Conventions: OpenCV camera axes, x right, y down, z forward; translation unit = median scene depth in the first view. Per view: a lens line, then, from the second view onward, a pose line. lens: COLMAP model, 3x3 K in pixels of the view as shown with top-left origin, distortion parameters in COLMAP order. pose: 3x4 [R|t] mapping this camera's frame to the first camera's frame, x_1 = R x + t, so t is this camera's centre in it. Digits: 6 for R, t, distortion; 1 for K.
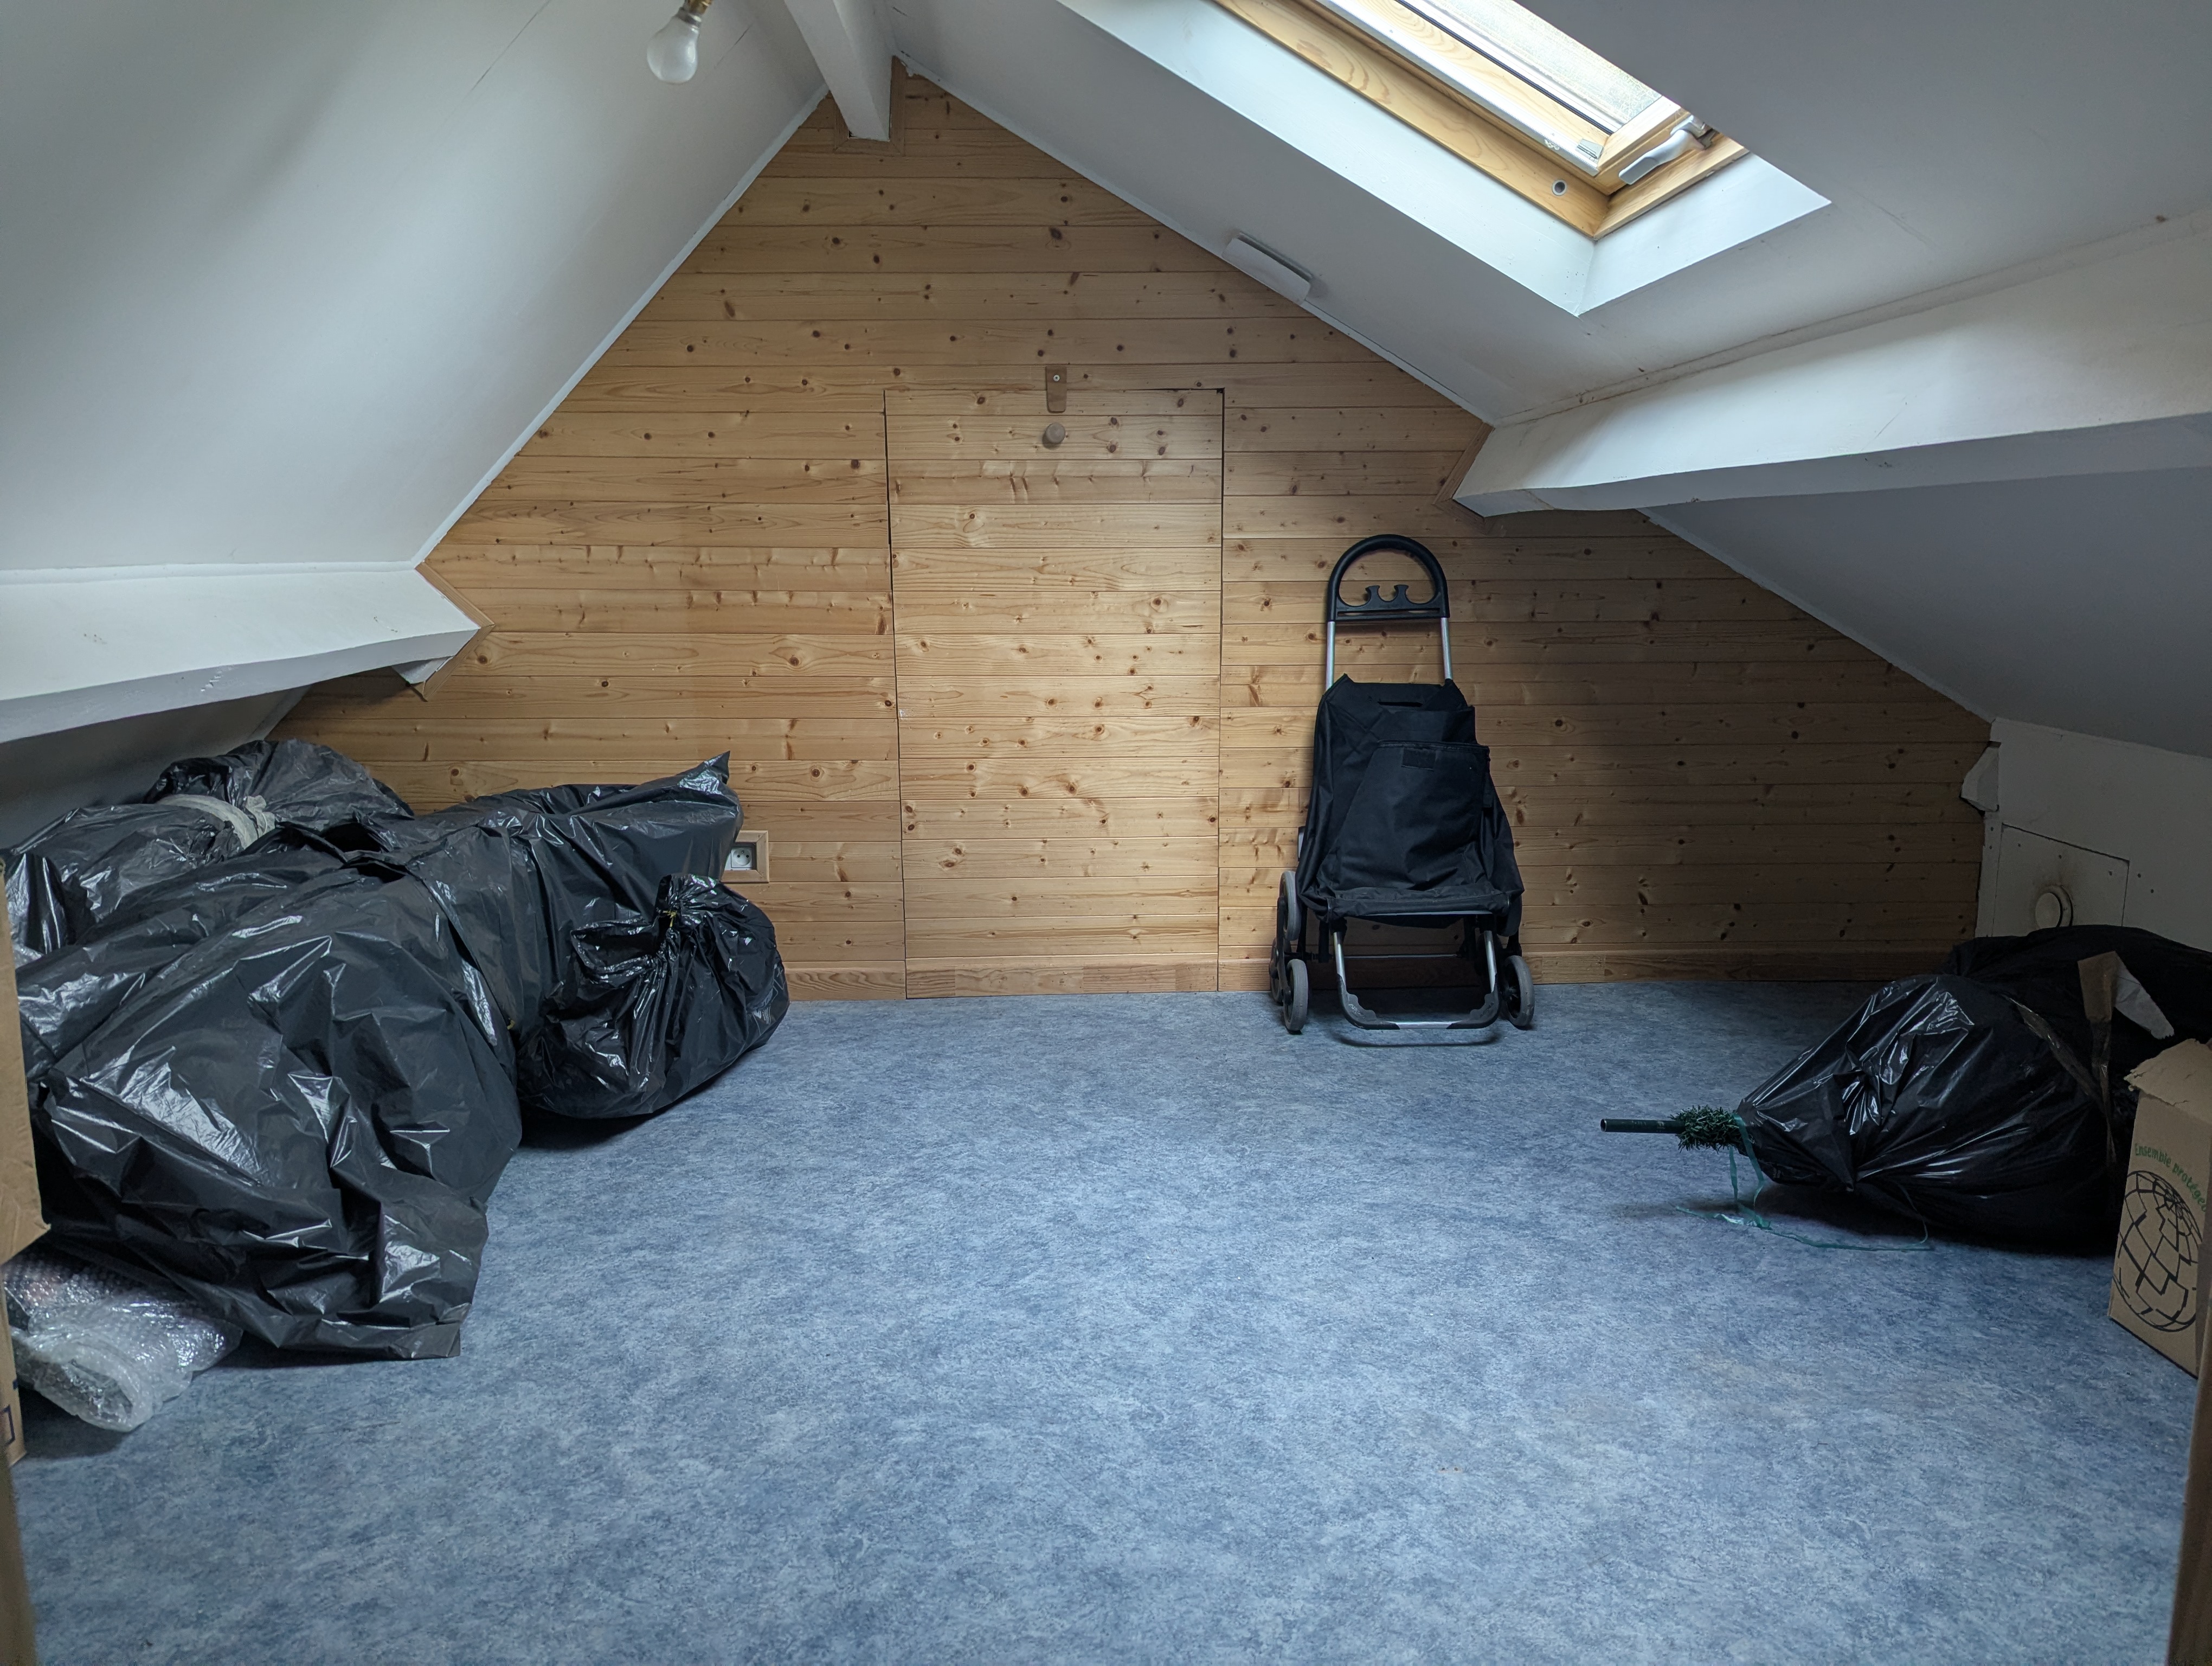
lens RADIAL K [[1540.4, 0, 1119.3], [0, 1540.4, 848.8], [0, 0, 1]] dist [0.040722, 0.000046]
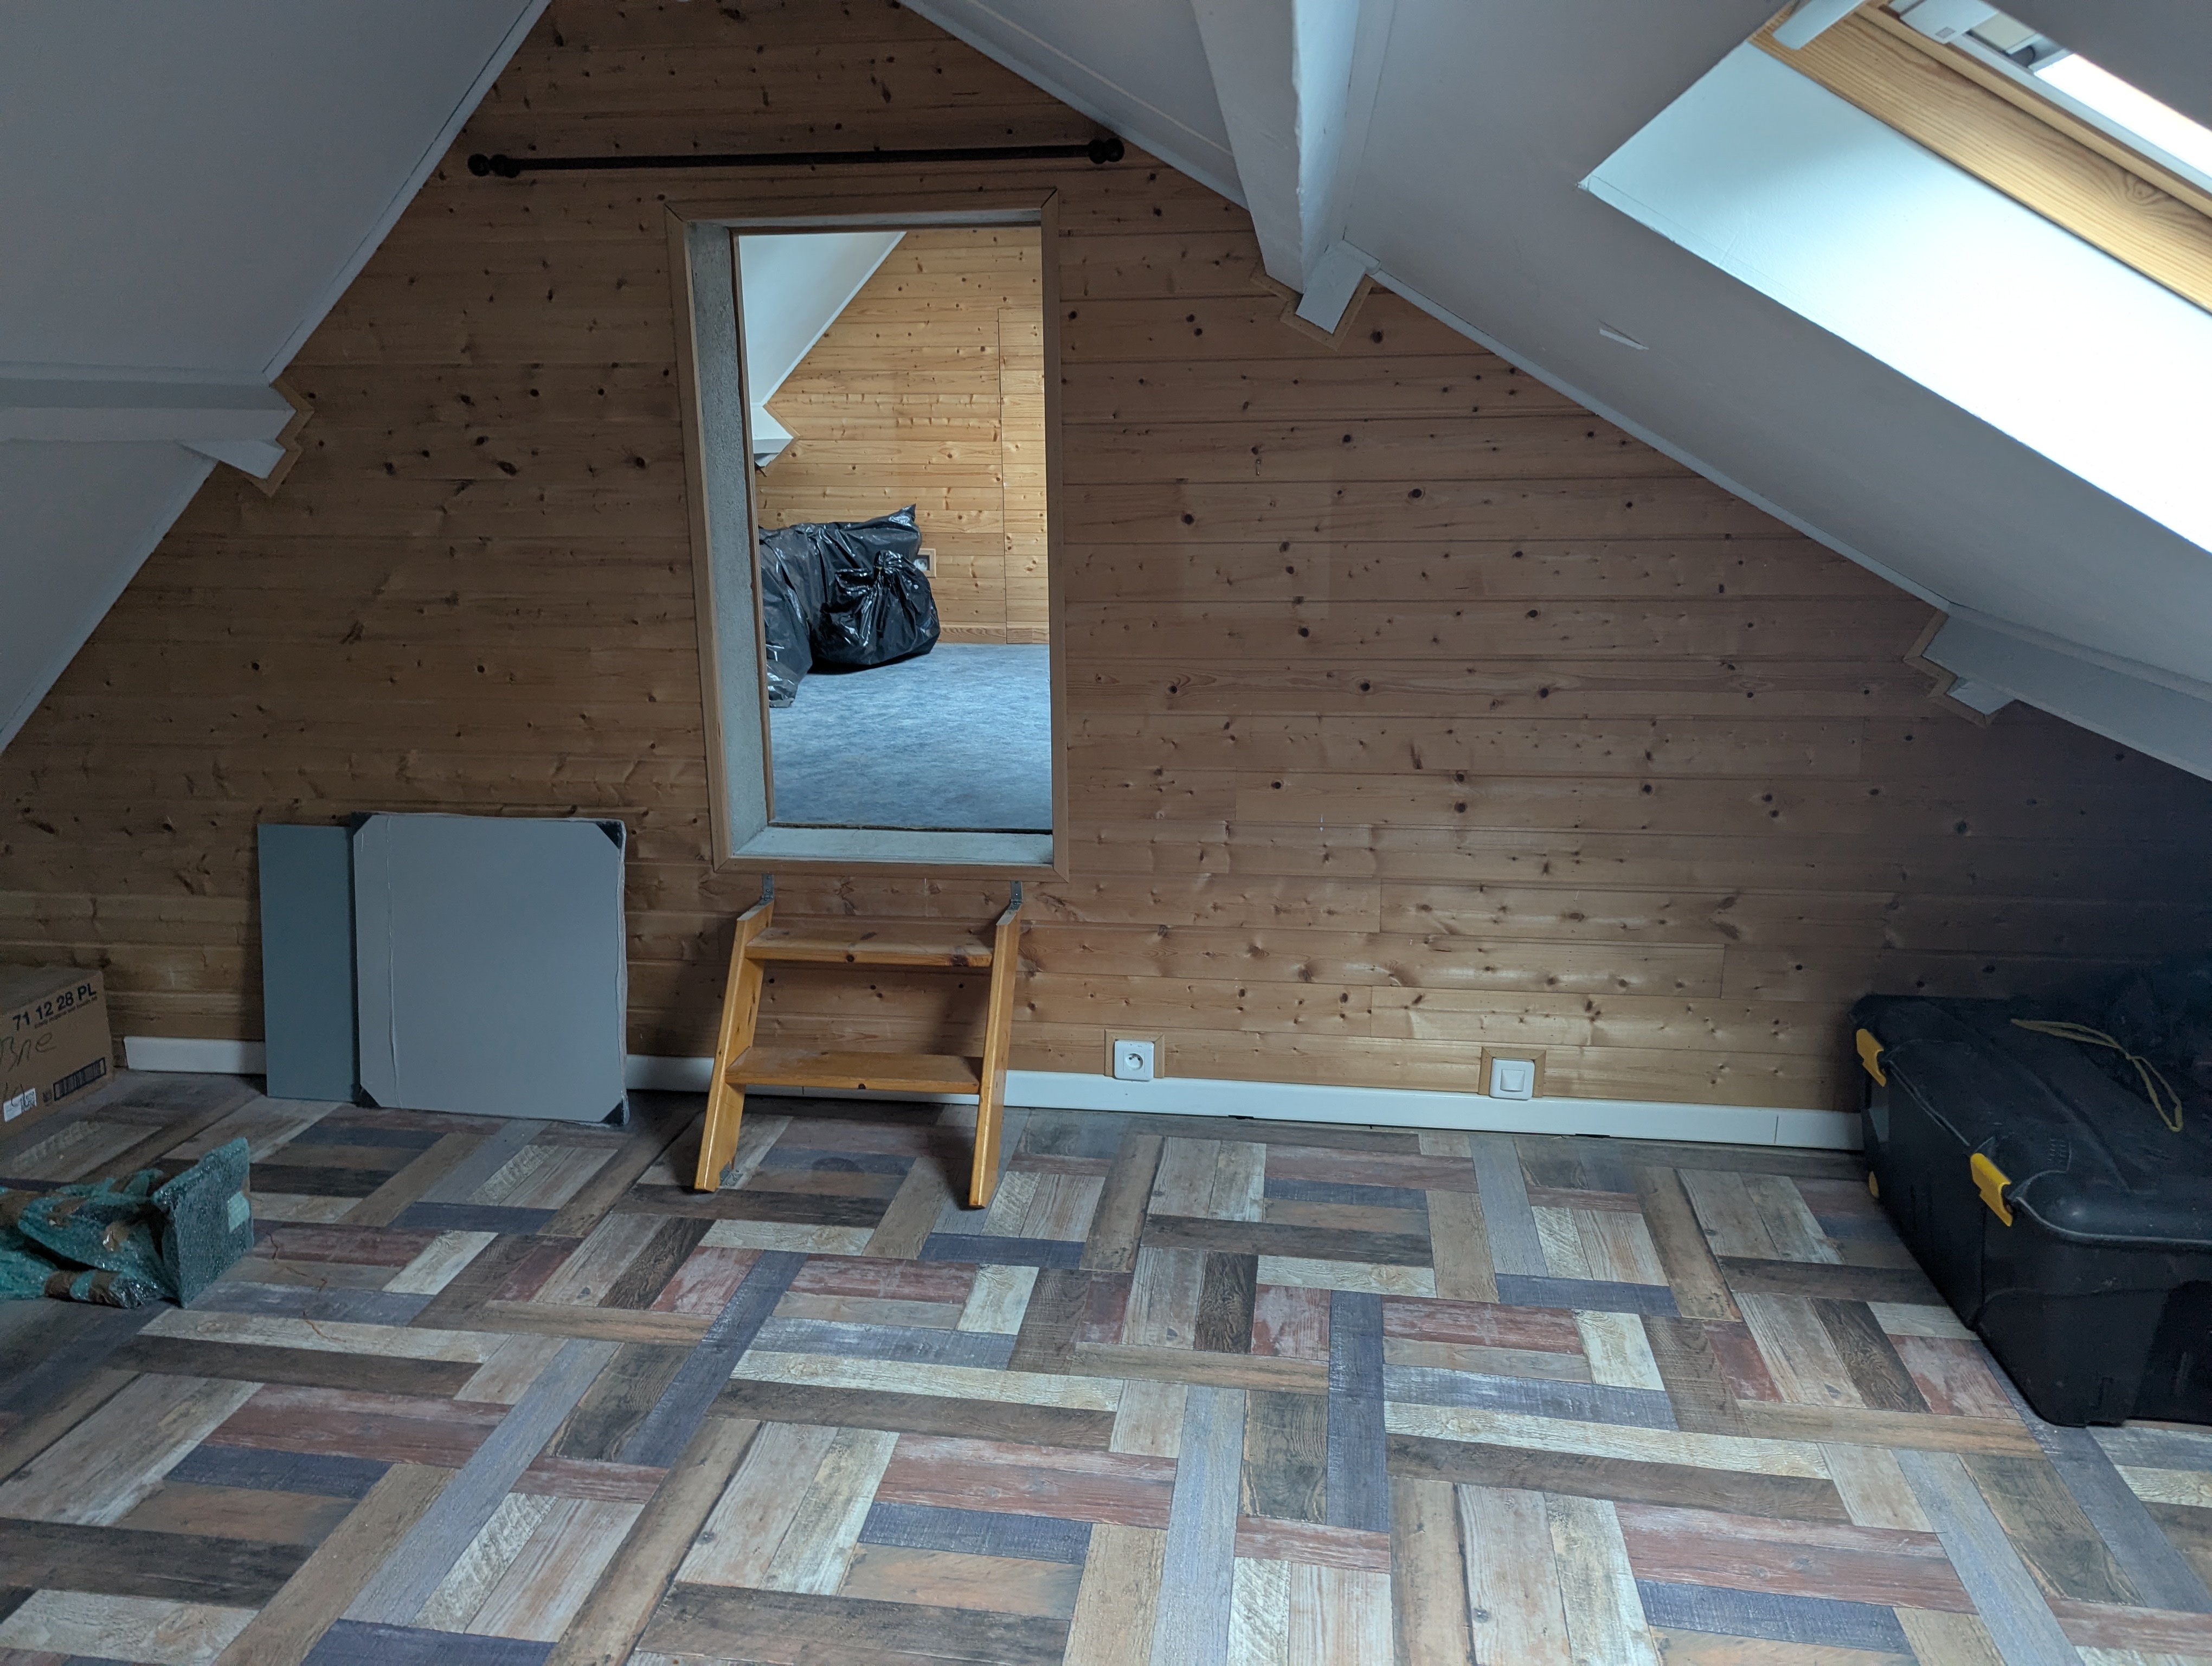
lens RADIAL K [[1540.4, 0, 1088.4], [0, 1540.4, 825.6], [0, 0, 1]] dist [0.040722, 0.000046]
pose [[0.983785, 0.043770, -0.173926, 0.307583], [-0.032355, 0.997165, 0.067930, 0.197494], [0.176407, -0.061201, 0.982413, -0.861454]]
